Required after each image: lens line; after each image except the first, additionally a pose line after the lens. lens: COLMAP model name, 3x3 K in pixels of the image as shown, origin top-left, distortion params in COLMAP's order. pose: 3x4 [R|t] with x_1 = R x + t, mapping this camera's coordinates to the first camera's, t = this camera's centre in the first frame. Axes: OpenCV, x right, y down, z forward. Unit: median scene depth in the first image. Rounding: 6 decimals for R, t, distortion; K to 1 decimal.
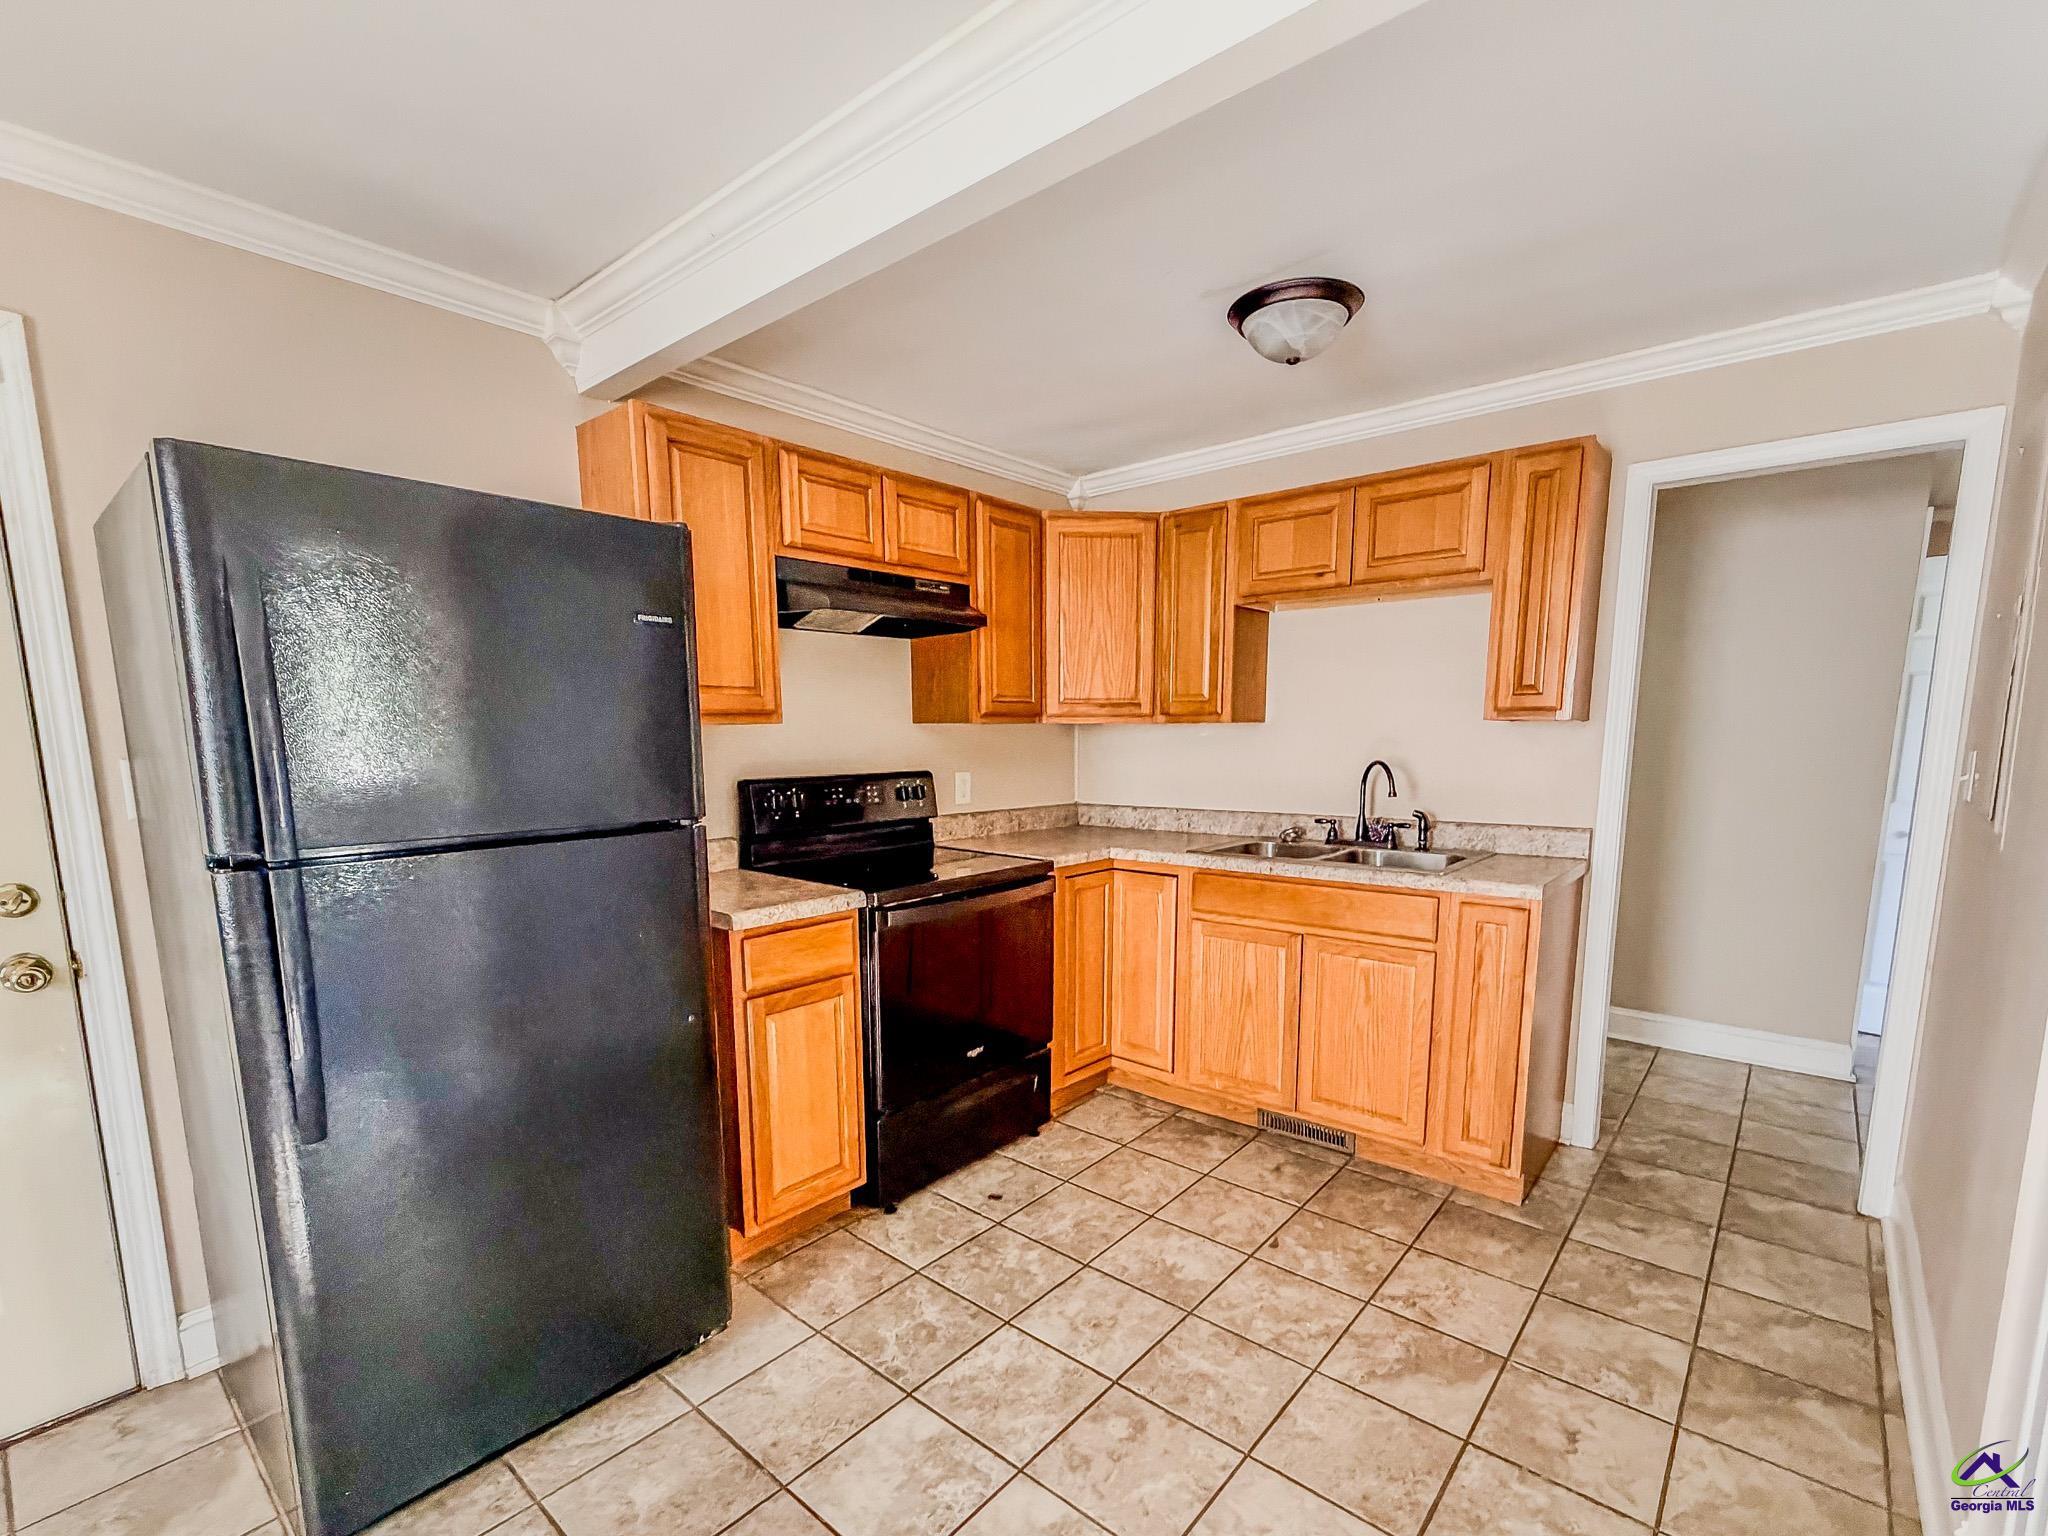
lens RADIAL K [[934.2, 0, 1024.0], [0, 934.2, 768.0], [0, 0, 1]] dist [-0.000287, 0.000047]
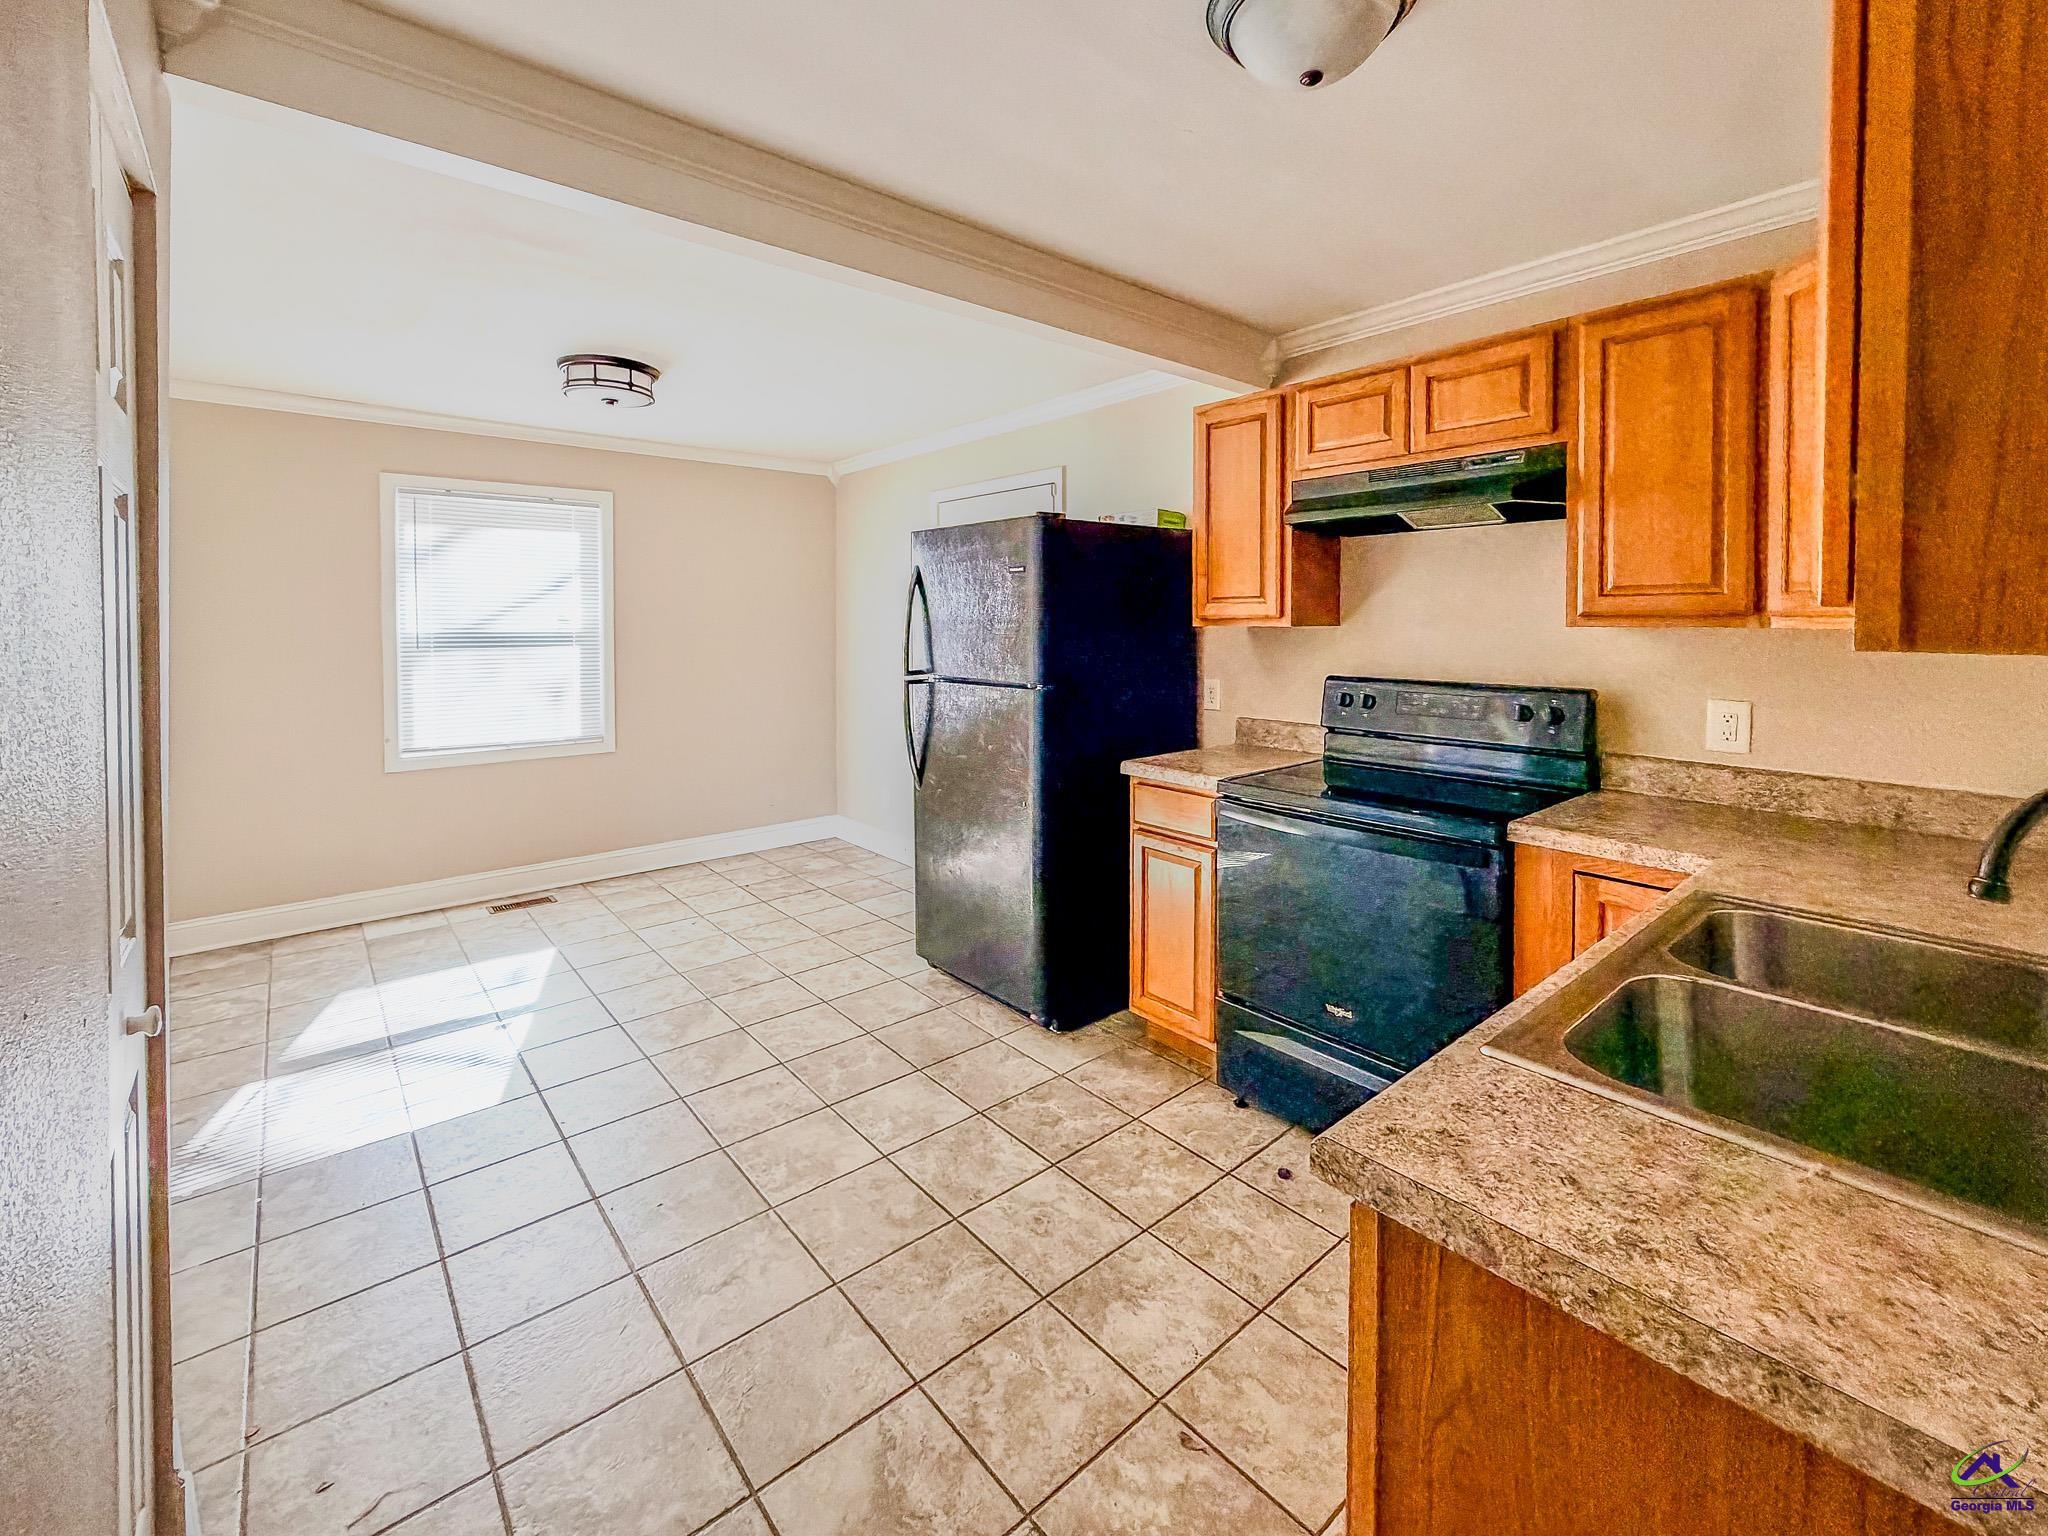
lens RADIAL K [[852.7, 0, 1024.0], [0, 852.7, 768.0], [0, 0, 1]] dist [0.000956, 0.000107]
pose [[-0.157077, 0.173398, -0.972245, 0.845983], [-0.040101, 0.982534, 0.181712, -0.038838], [0.986772, 0.067531, -0.147380, 1.045138]]
